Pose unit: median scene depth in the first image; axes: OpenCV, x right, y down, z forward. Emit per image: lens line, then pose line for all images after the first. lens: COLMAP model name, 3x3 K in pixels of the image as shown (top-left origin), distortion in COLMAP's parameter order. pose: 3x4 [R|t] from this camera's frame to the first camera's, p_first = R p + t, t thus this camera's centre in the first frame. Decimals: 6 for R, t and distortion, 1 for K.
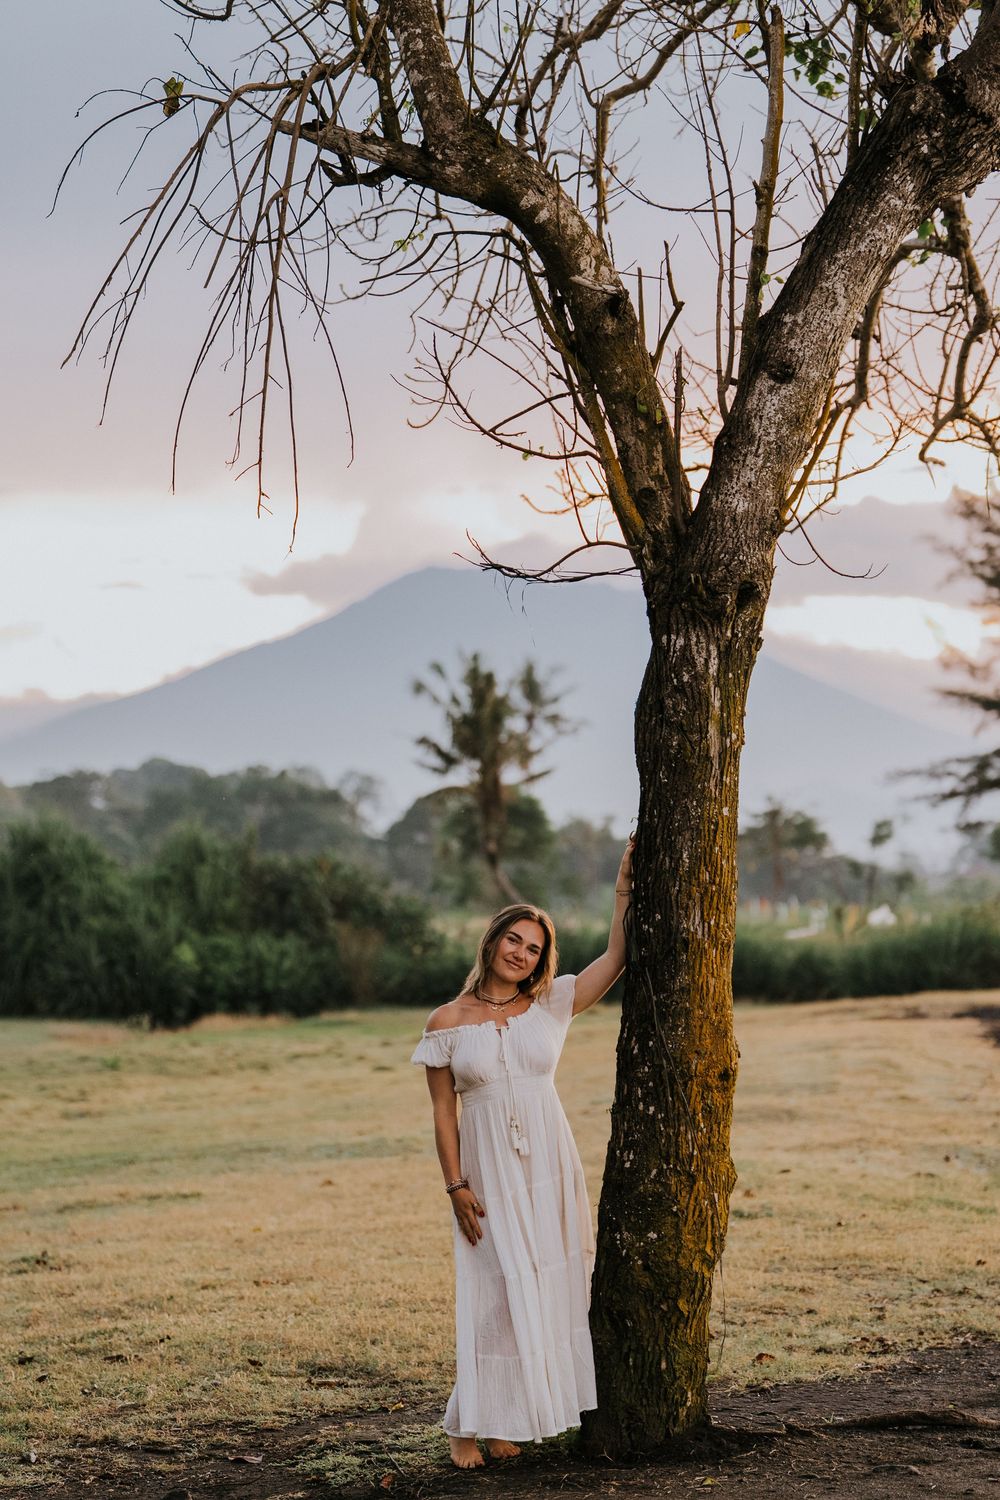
lens RADIAL K [[4295.3, 0, 495.9], [0, 4295.3, 756.8], [0, 0, 1]] dist [0.028956, 0.000000]
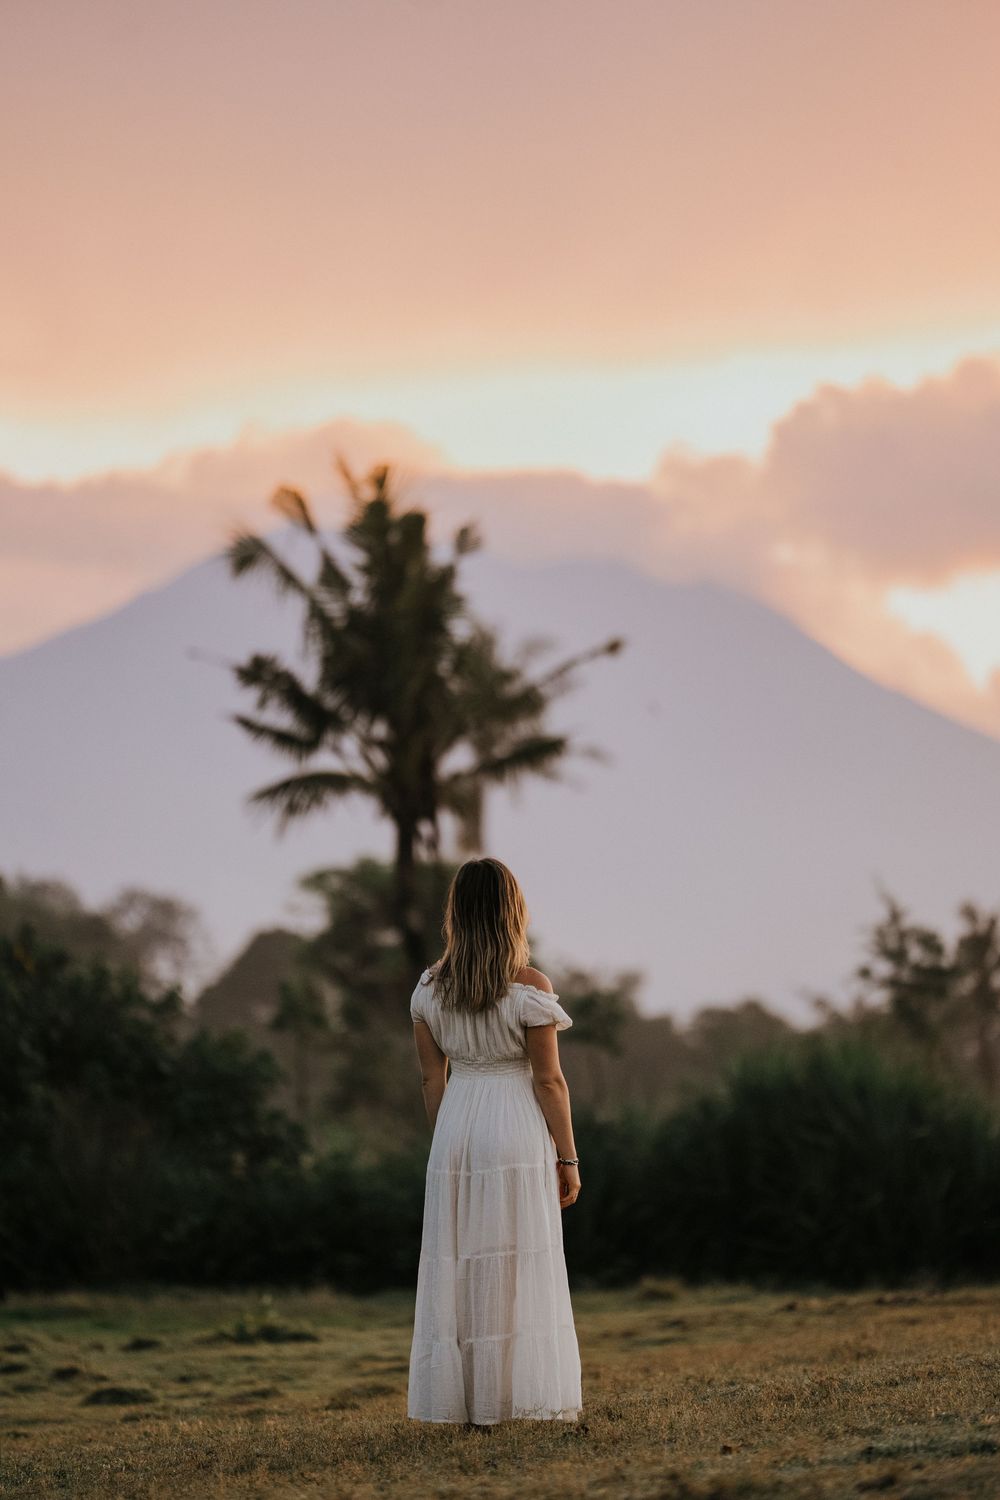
lens RADIAL K [[8370.0, 0, 499.8], [0, 8370.0, 751.1], [0, 0, 1]] dist [0.263726, 0.000000]
pose [[0.999902, 0.009469, 0.010322, -0.008991], [-0.009341, 0.999881, -0.012317, 0.107913], [-0.010438, 0.012219, 0.999871, 1.199456]]
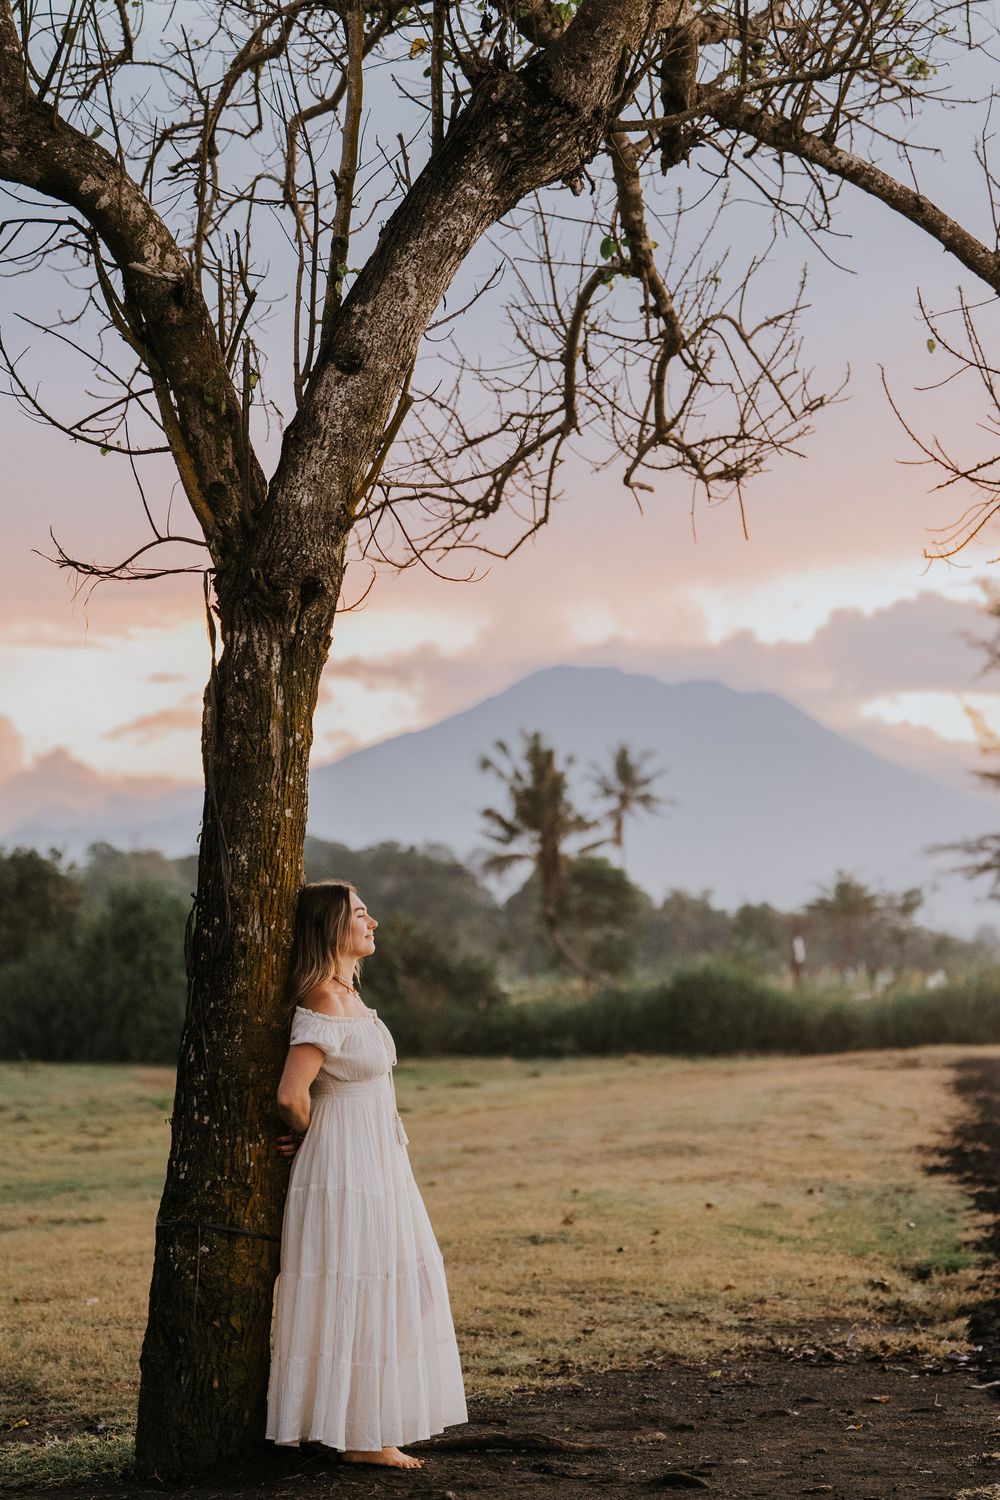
lens RADIAL K [[3889.6, 0, 506.2], [0, 3889.6, 740.4], [0, 0, 1]] dist [0.029994, 0.000000]
pose [[0.999657, 0.006923, -0.025253, 0.093895], [-0.007532, 0.999681, -0.024114, 0.012884], [0.025078, 0.024295, 0.999390, 0.090227]]
